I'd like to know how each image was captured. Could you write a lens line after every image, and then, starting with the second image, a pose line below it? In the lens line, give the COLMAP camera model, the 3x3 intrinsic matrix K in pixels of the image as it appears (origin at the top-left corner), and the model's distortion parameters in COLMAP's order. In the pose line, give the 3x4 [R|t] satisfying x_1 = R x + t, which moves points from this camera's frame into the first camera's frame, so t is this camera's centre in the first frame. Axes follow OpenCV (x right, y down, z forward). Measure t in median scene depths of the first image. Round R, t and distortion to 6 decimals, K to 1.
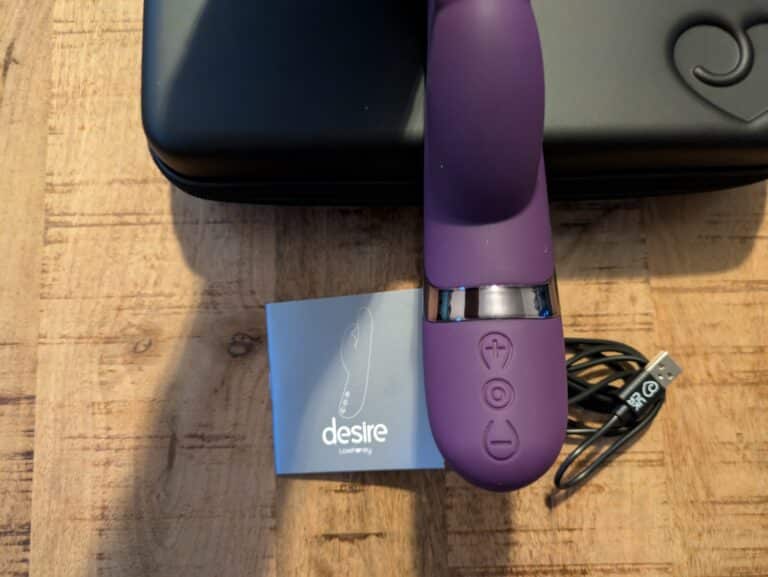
lens RADIAL K [[578.6, 0, 382.9], [0, 578.6, 304.0], [0, 0, 1]] dist [-0.019147, 0.005362]
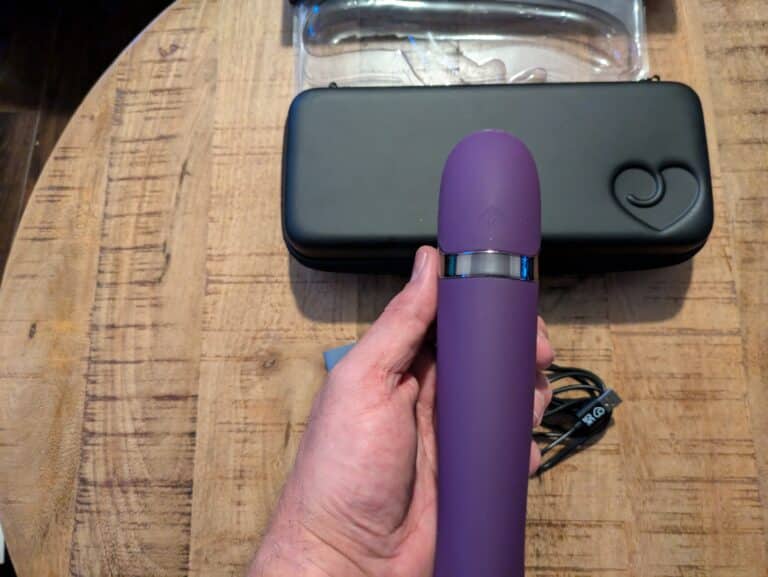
lens RADIAL K [[620.3, 0, 383.8], [0, 620.3, 273.6], [0, 0, 1]] dist [0.002116, -0.019878]
pose [[0.998313, 0.014851, -0.056128, -0.027628], [-0.019738, 0.995966, -0.087538, -0.026137], [0.054601, 0.088498, 0.994579, -0.629090]]
